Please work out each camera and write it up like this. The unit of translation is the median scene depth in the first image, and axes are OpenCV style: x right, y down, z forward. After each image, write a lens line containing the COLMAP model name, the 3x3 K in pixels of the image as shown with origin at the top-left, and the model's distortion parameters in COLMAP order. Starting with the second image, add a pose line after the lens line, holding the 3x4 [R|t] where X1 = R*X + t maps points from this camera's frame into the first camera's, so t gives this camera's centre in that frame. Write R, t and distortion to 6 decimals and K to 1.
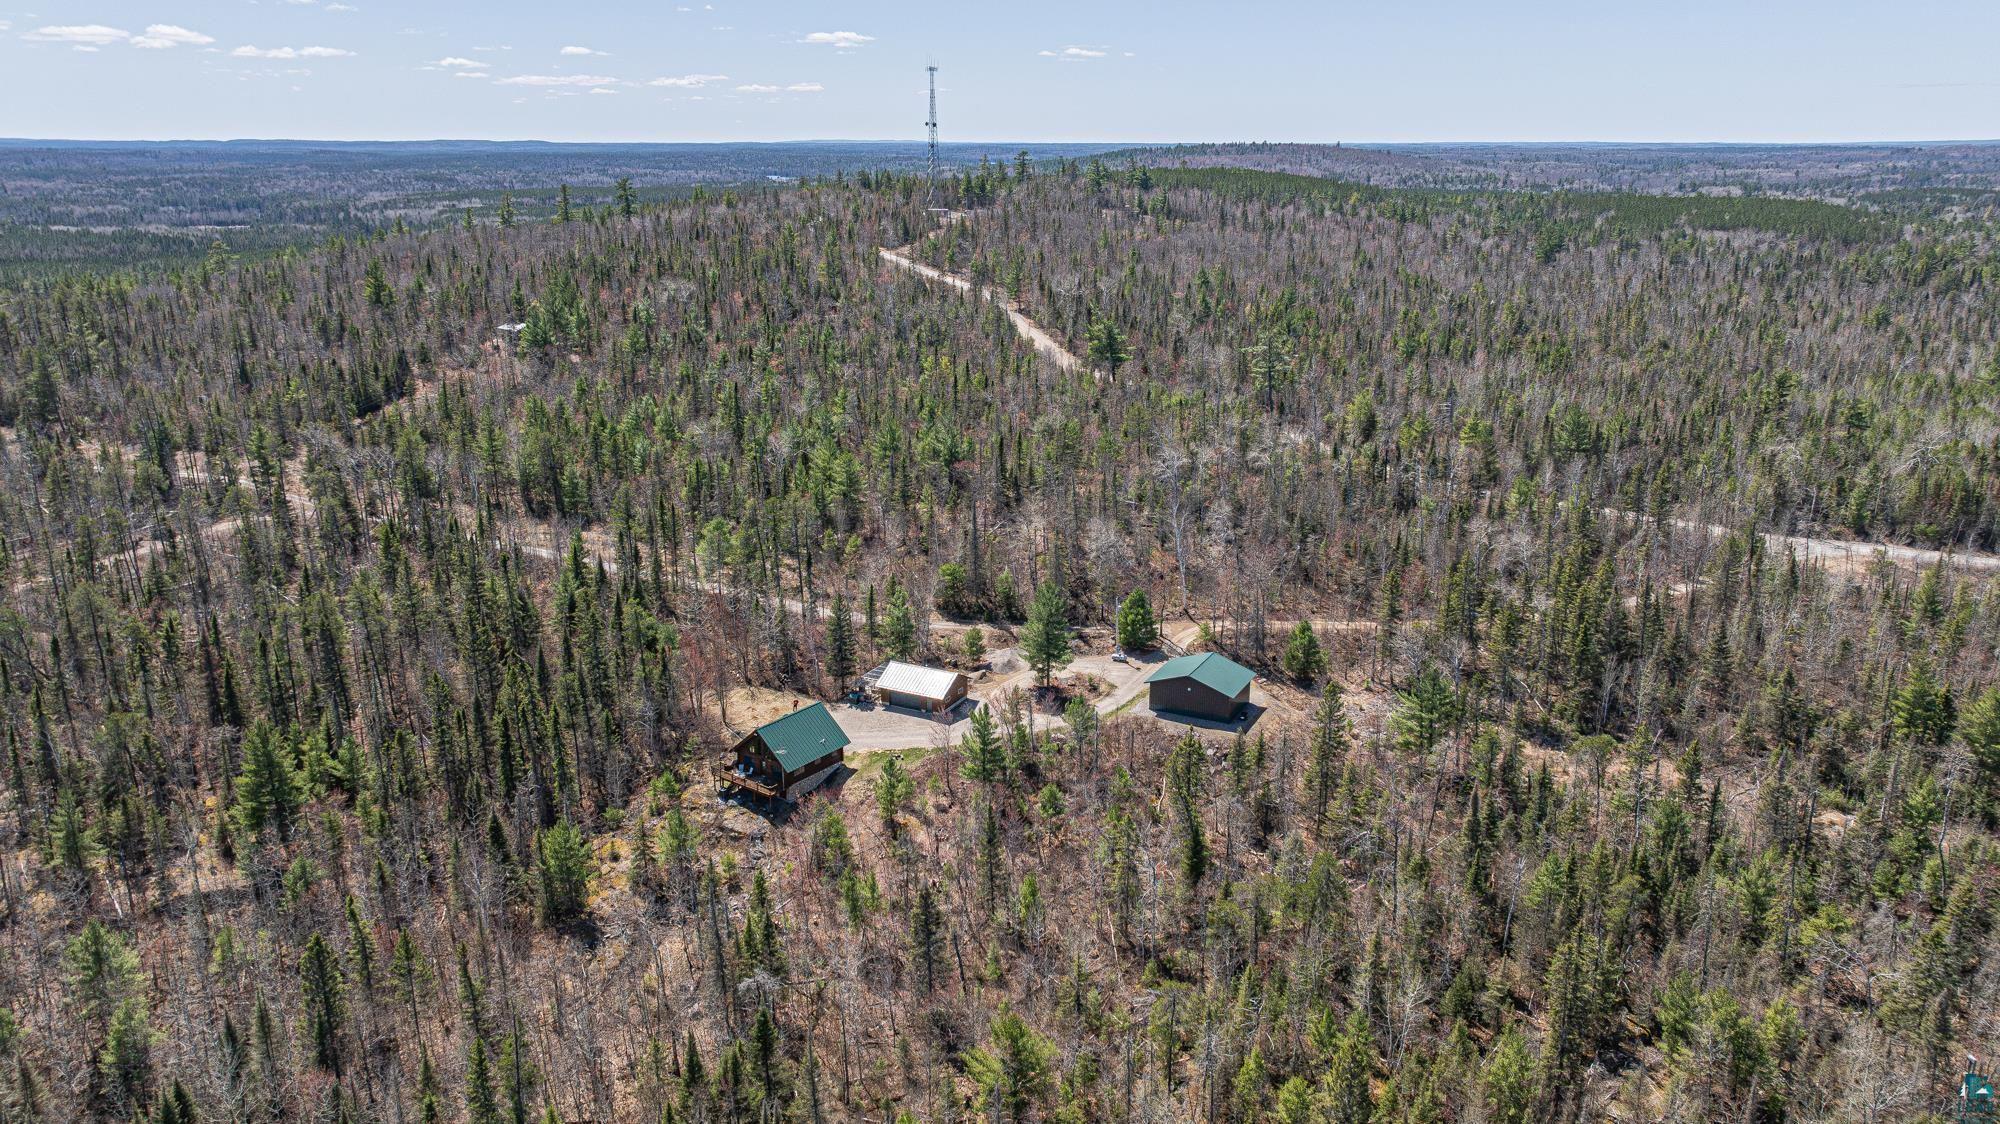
lens RADIAL K [[1437.3, 0, 1000.0], [0, 1437.3, 562.0], [0, 0, 1]] dist [-0.042045, 0.064185]
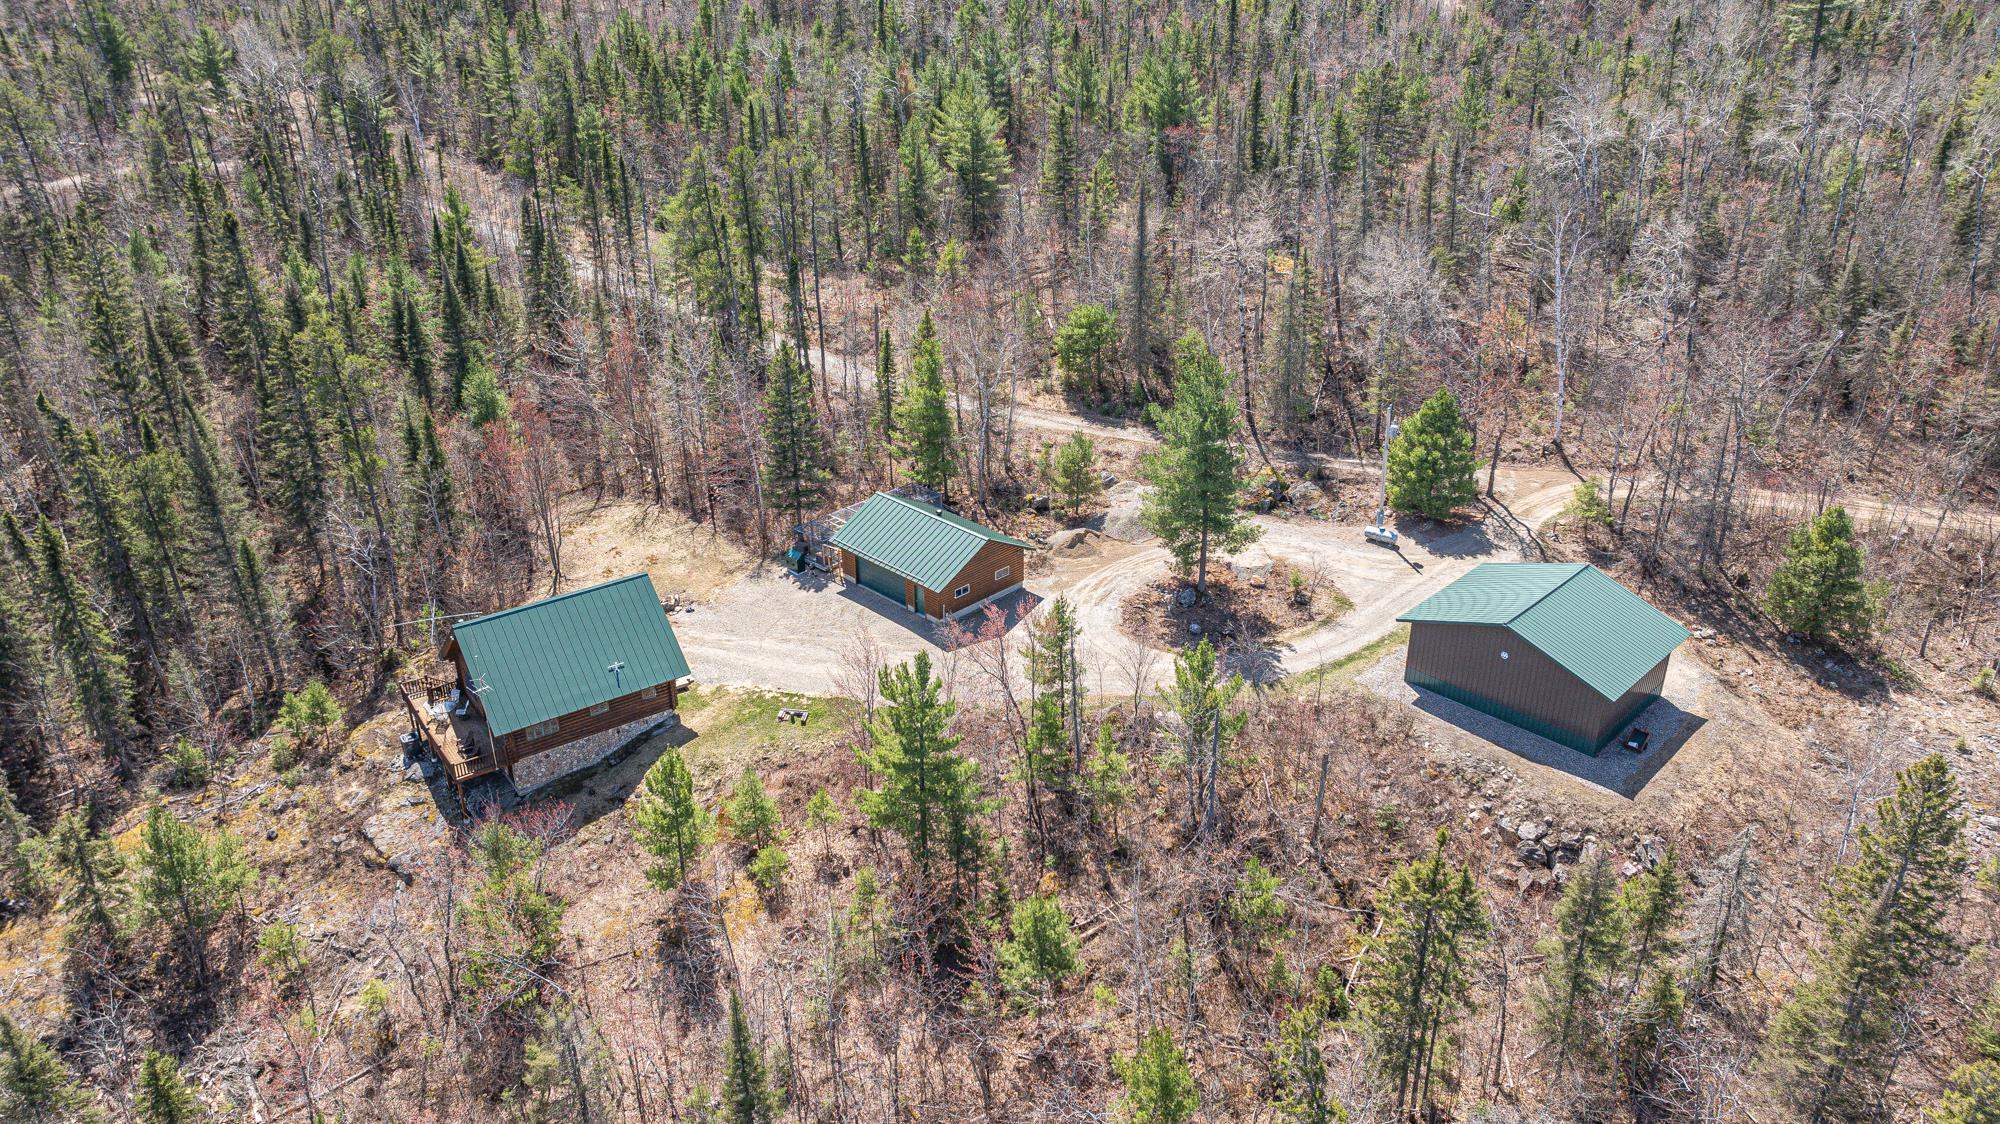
lens RADIAL K [[1437.3, 0, 1000.0], [0, 1437.3, 562.0], [0, 0, 1]] dist [-0.042045, 0.064185]
pose [[0.954560, 0.129687, -0.268323, 0.090565], [-0.083152, 0.980496, 0.178083, 0.002823], [0.286184, -0.147679, 0.946726, 0.522481]]
